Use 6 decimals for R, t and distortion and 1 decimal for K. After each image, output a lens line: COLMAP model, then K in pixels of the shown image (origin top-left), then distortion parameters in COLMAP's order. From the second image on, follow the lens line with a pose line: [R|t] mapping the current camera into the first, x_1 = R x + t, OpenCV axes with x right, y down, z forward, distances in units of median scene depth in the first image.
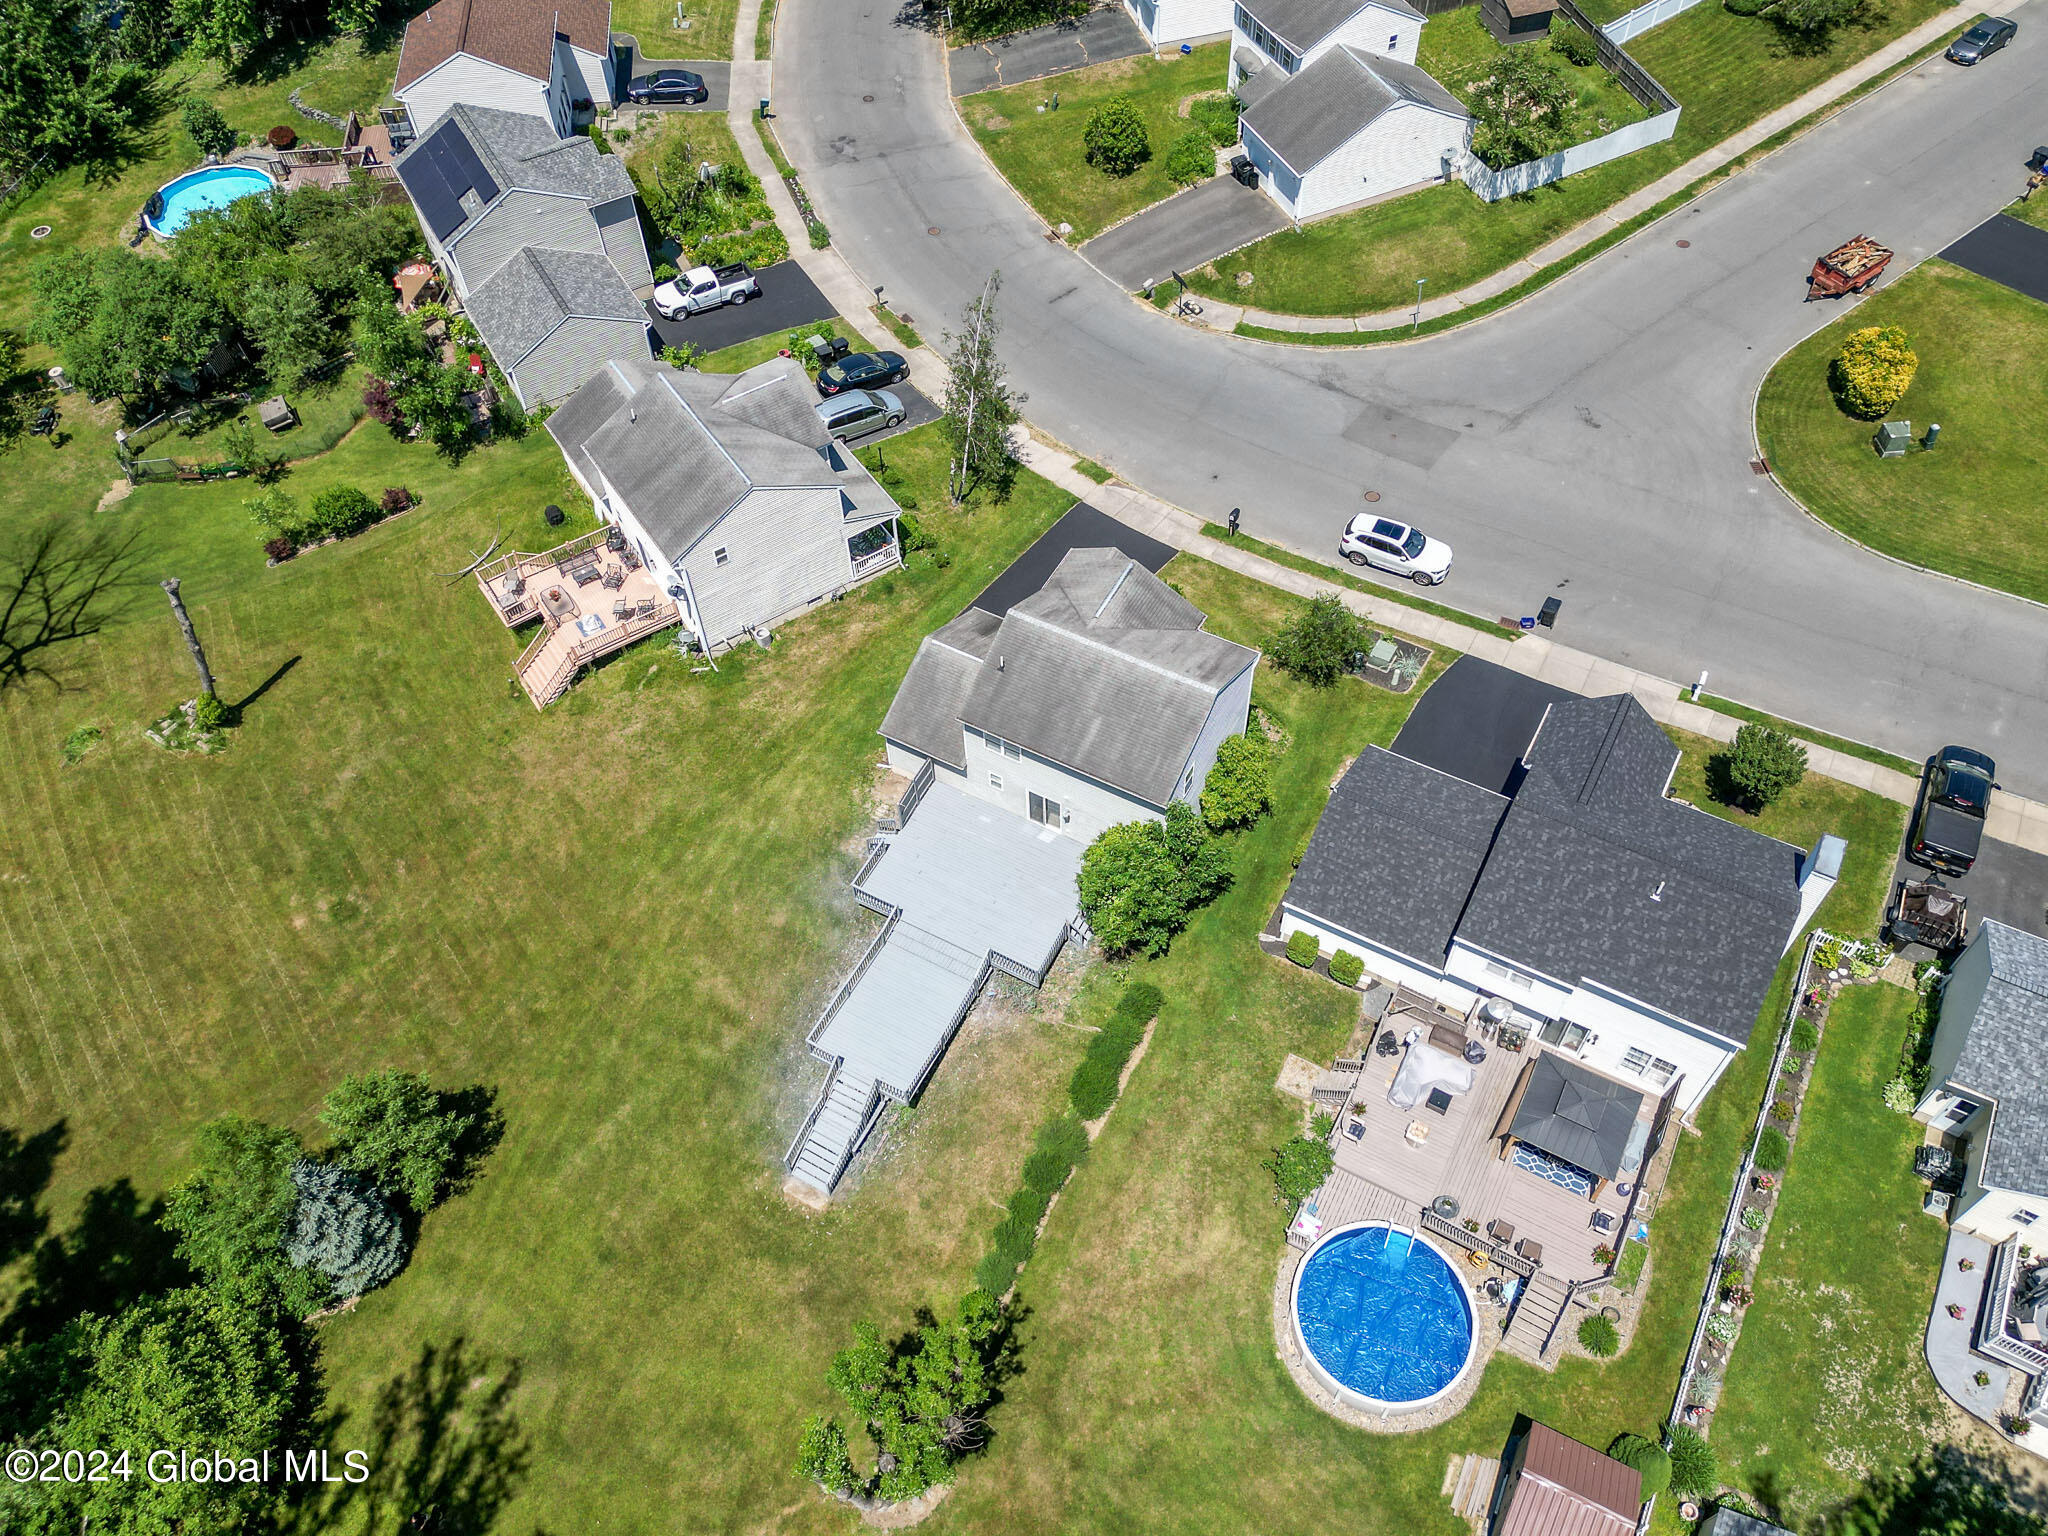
lens RADIAL K [[1582.4, 0, 1021.0], [0, 1582.4, 744.8], [0, 0, 1]] dist [0.056638, -0.052619]
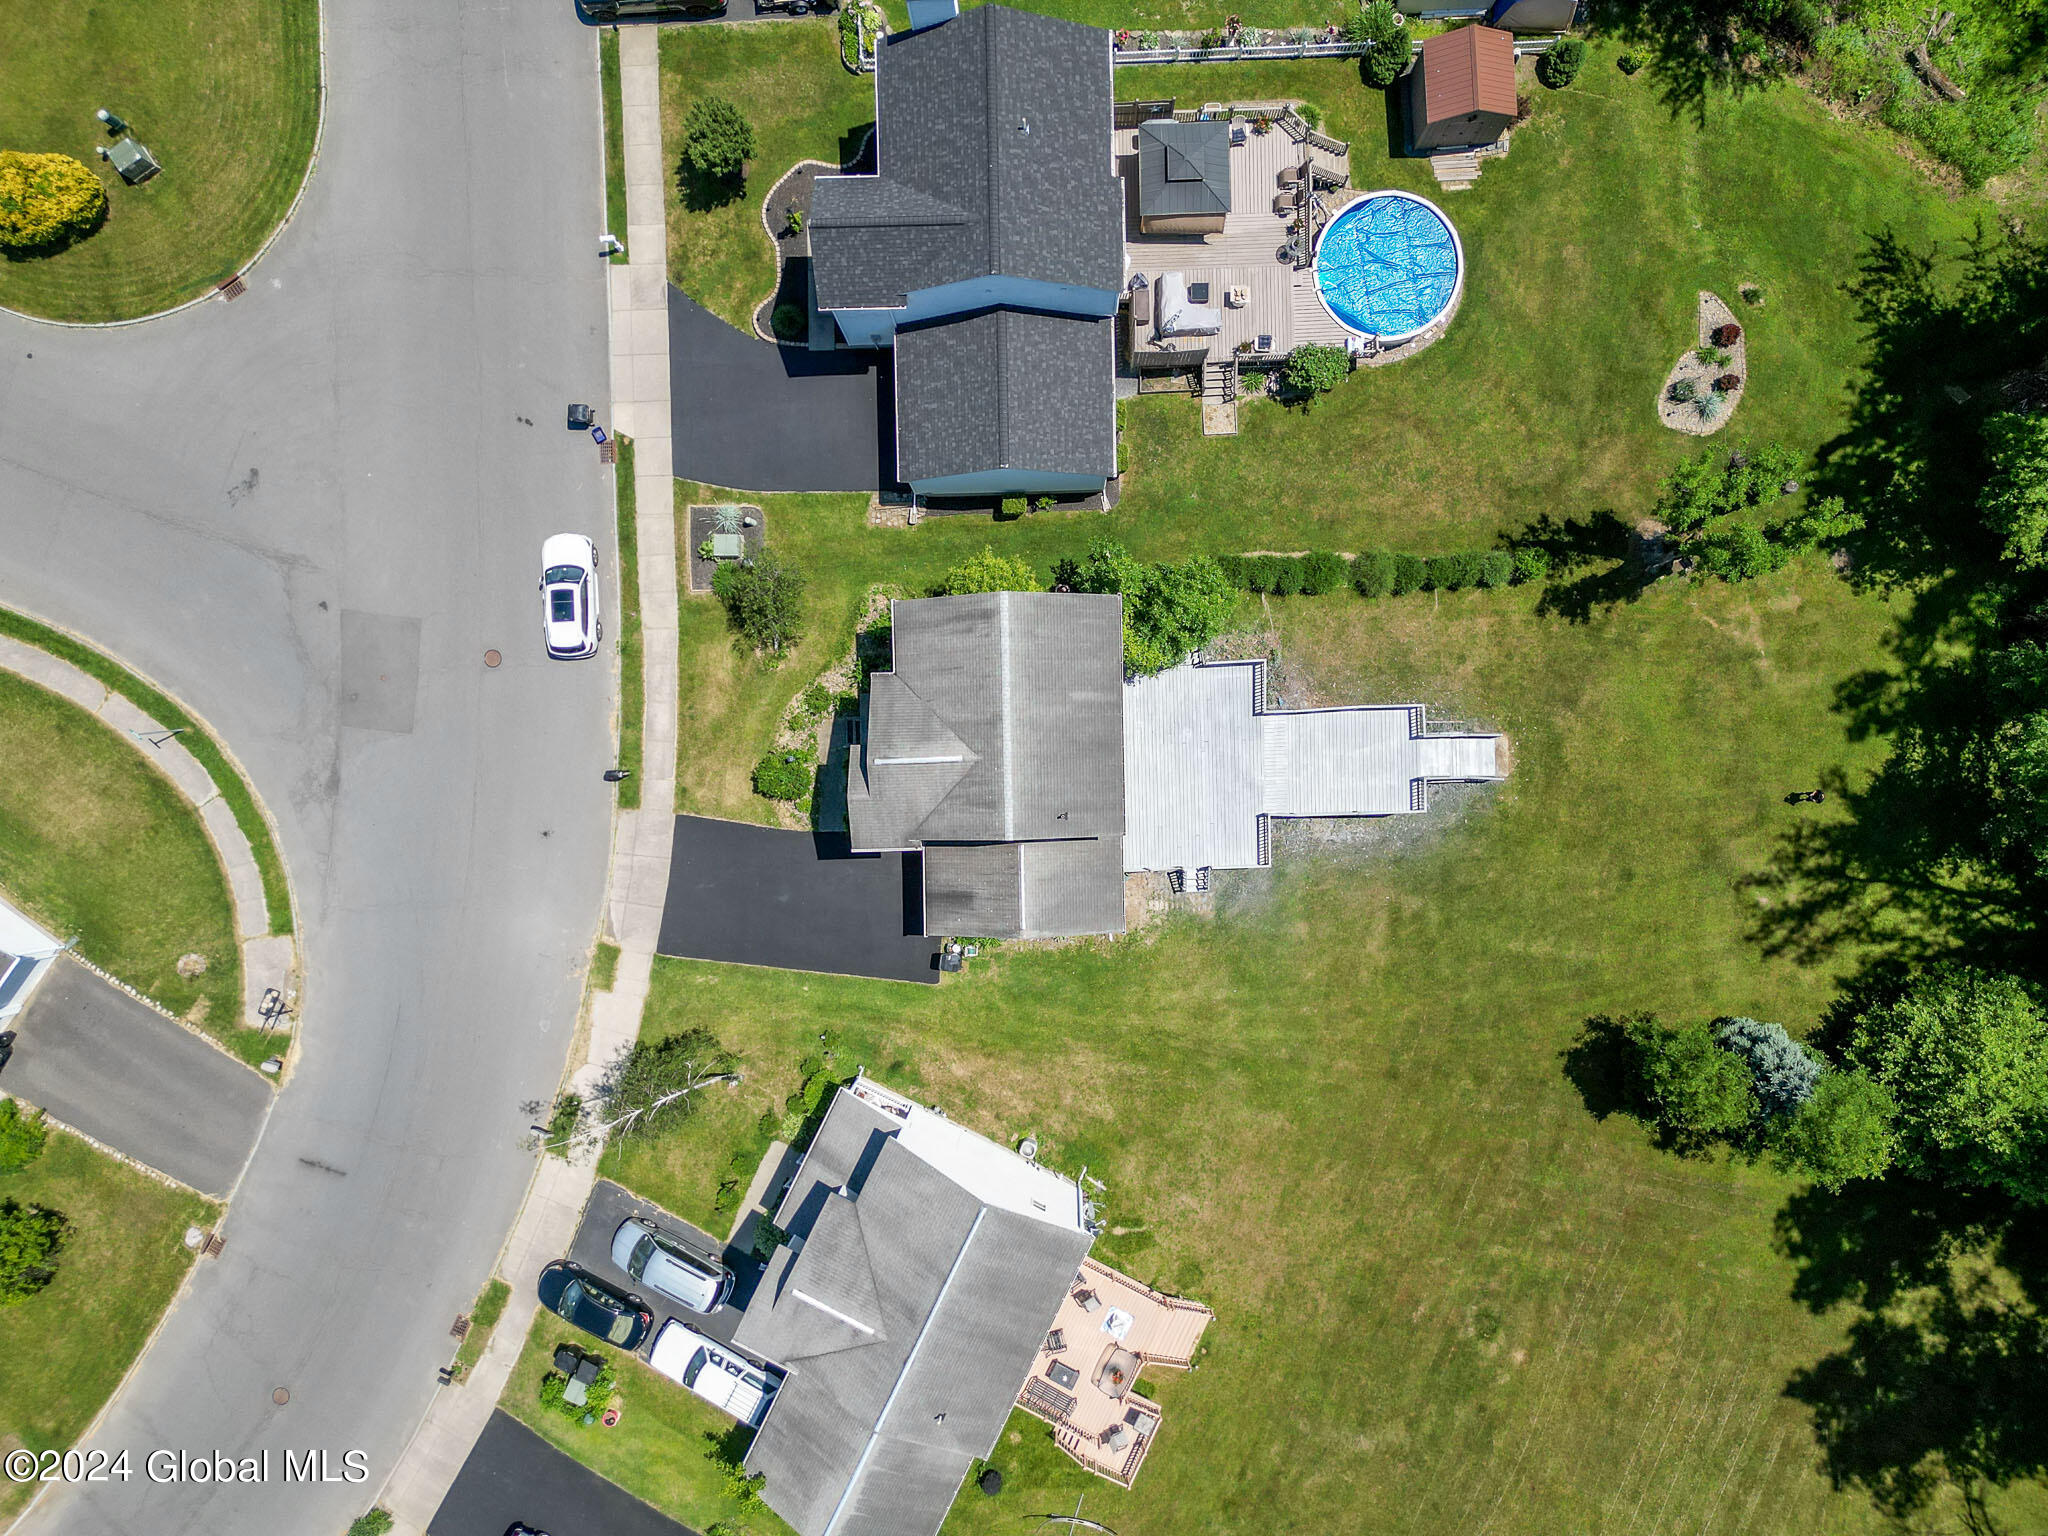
lens RADIAL K [[1454.9, 0, 1024.0], [0, 1454.9, 768.0], [0, 0, 1]] dist [0.072684, -0.073939]
pose [[-0.504557, -0.862127, 0.046479, -0.013050], [0.707001, -0.381671, 0.595380, -0.470941], [-0.495553, 0.333263, 0.802099, 0.249425]]
